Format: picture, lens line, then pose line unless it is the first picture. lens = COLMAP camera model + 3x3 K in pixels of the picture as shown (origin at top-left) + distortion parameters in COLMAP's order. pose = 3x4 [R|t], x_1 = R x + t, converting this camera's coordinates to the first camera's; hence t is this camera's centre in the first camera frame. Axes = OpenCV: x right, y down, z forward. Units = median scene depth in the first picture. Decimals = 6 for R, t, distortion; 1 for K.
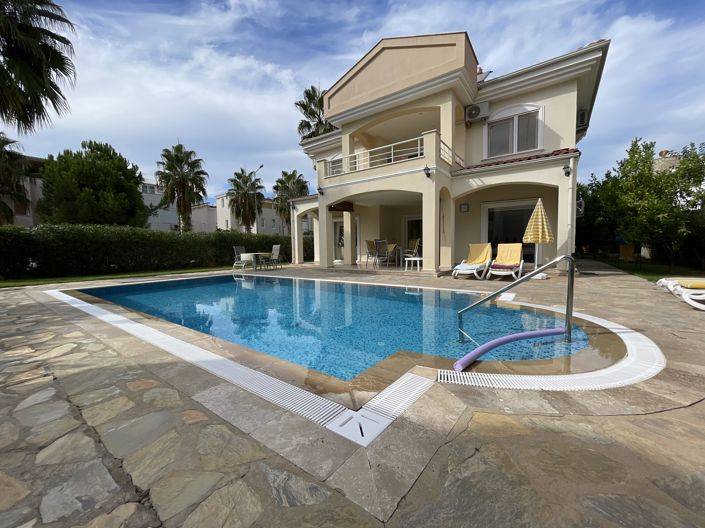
lens RADIAL K [[283.2, 0, 349.5], [0, 283.2, 265.0], [0, 0, 1]] dist [-0.001158, 0.000873]
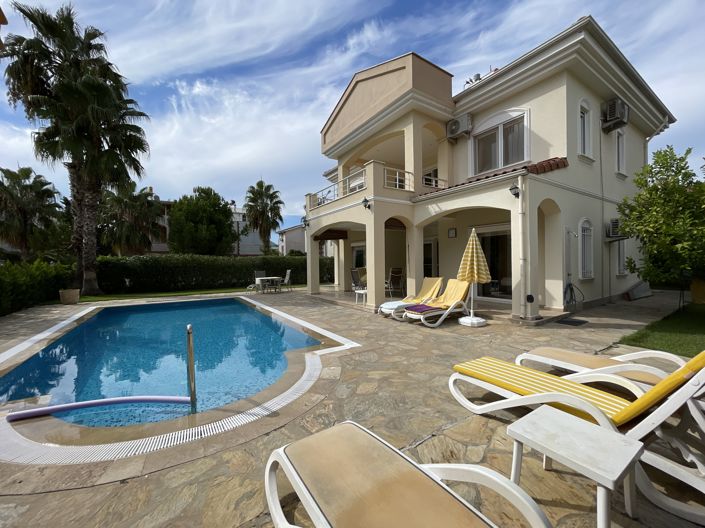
lens RADIAL K [[283.2, 0, 352.4], [0, 283.2, 264.0], [0, 0, 1]] dist [-0.001158, 0.000873]
pose [[0.931948, 0.005506, -0.362551, 0.443418], [-0.023209, 0.998740, -0.044491, -0.058528], [0.361849, 0.049878, 0.930901, 0.067901]]
